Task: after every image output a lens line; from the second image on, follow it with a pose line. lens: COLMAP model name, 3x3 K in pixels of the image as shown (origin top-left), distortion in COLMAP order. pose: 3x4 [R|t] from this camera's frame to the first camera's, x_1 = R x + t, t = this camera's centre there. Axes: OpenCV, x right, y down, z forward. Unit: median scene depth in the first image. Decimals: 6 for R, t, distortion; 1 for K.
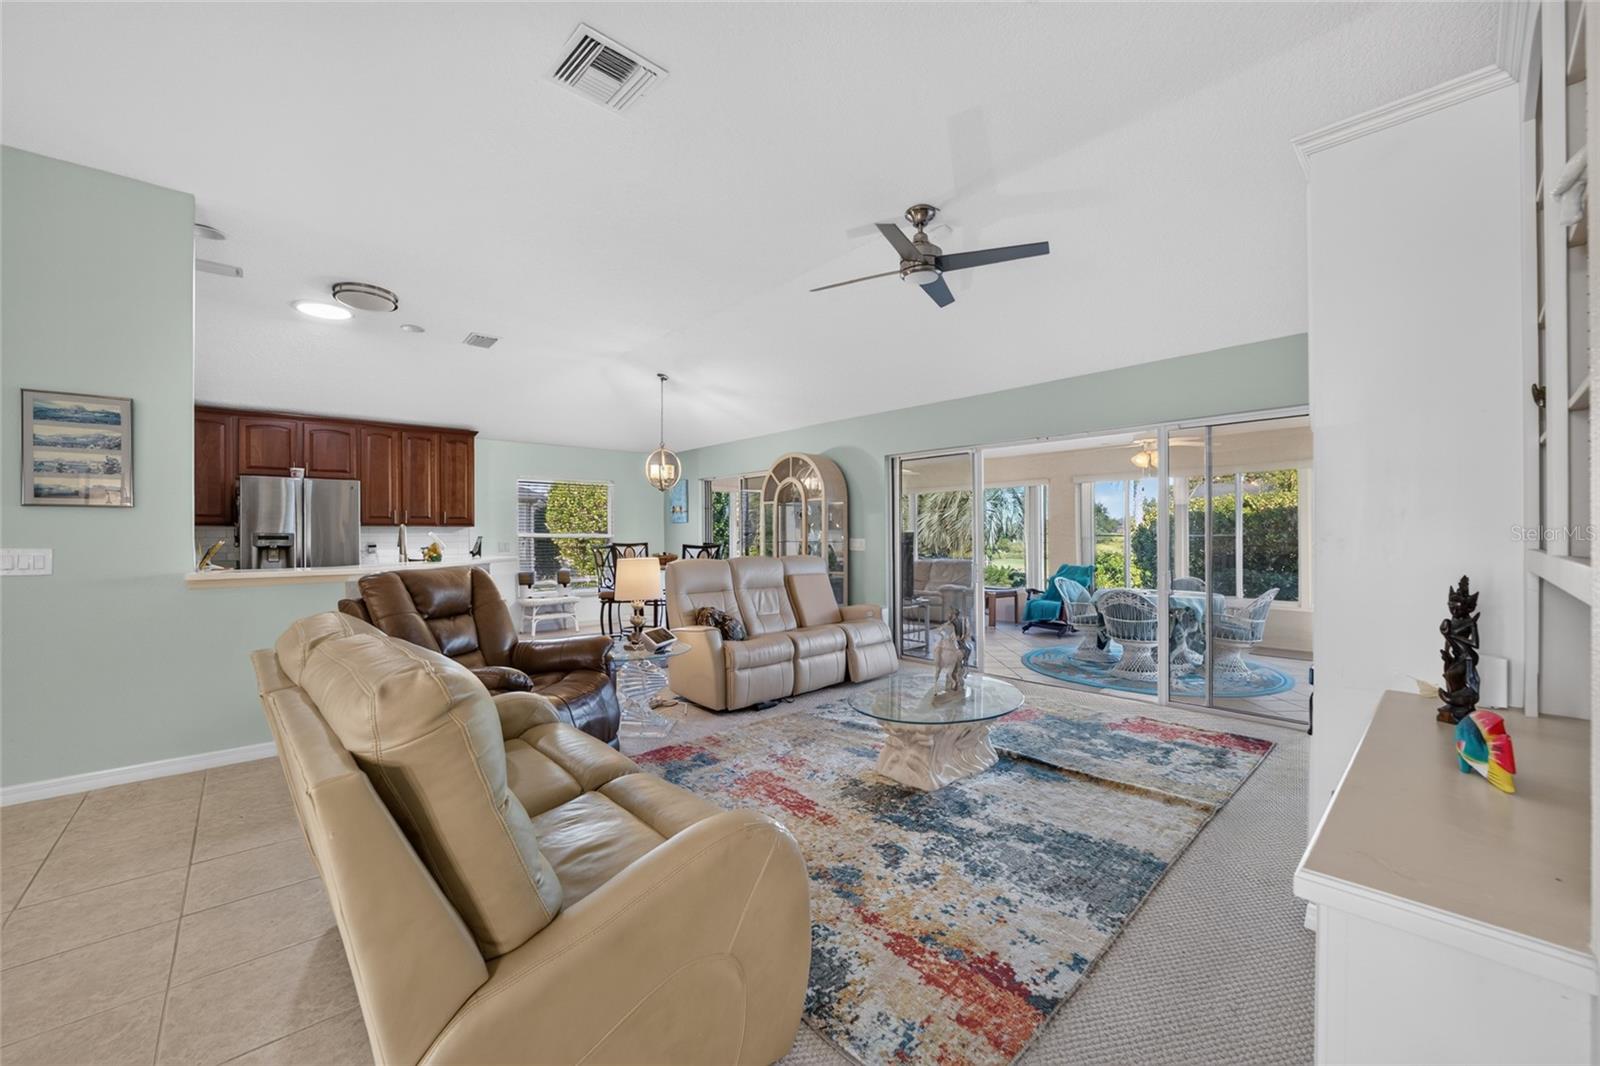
lens RADIAL K [[623.6, 0, 796.6], [0, 623.6, 534.9], [0, 0, 1]] dist [-0.029215, 0.007447]
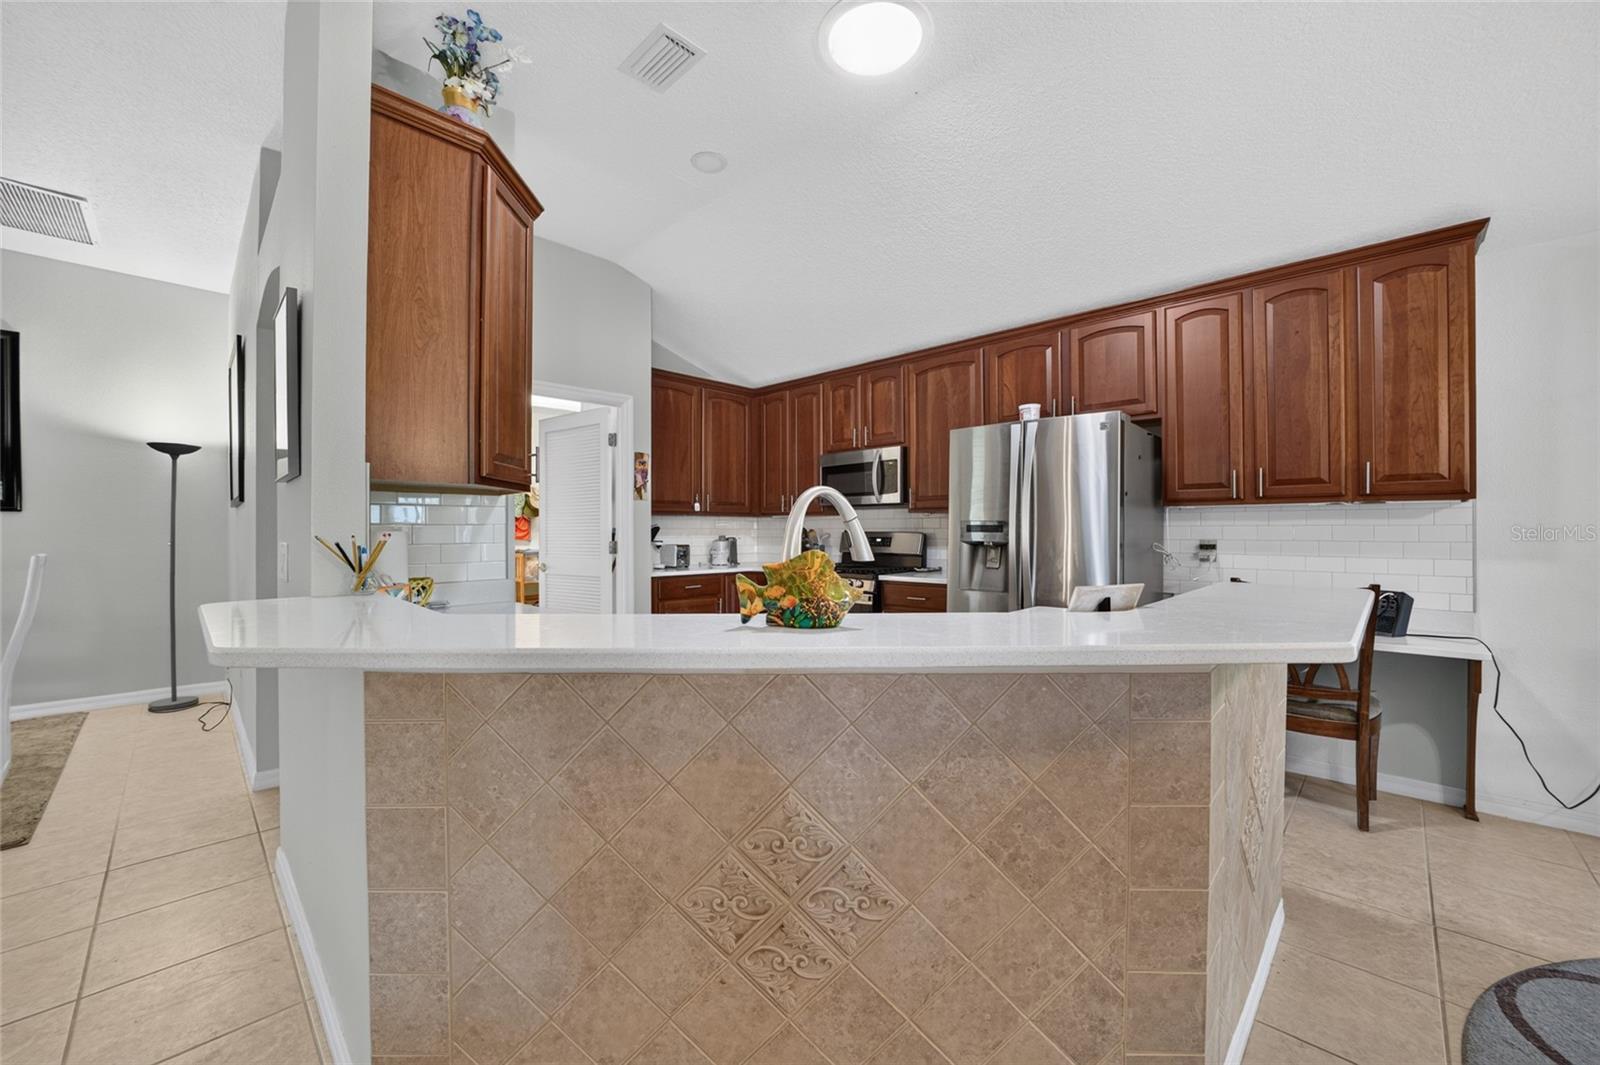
lens RADIAL K [[624.1, 0, 793.3], [0, 624.1, 531.0], [0, 0, 1]] dist [-0.022186, 0.000659]
pose [[0.050792, 0.010543, -0.998654, -0.261443], [0.000388, 0.999944, 0.010576, 0.000736], [0.998709, -0.000924, 0.050785, 0.784581]]
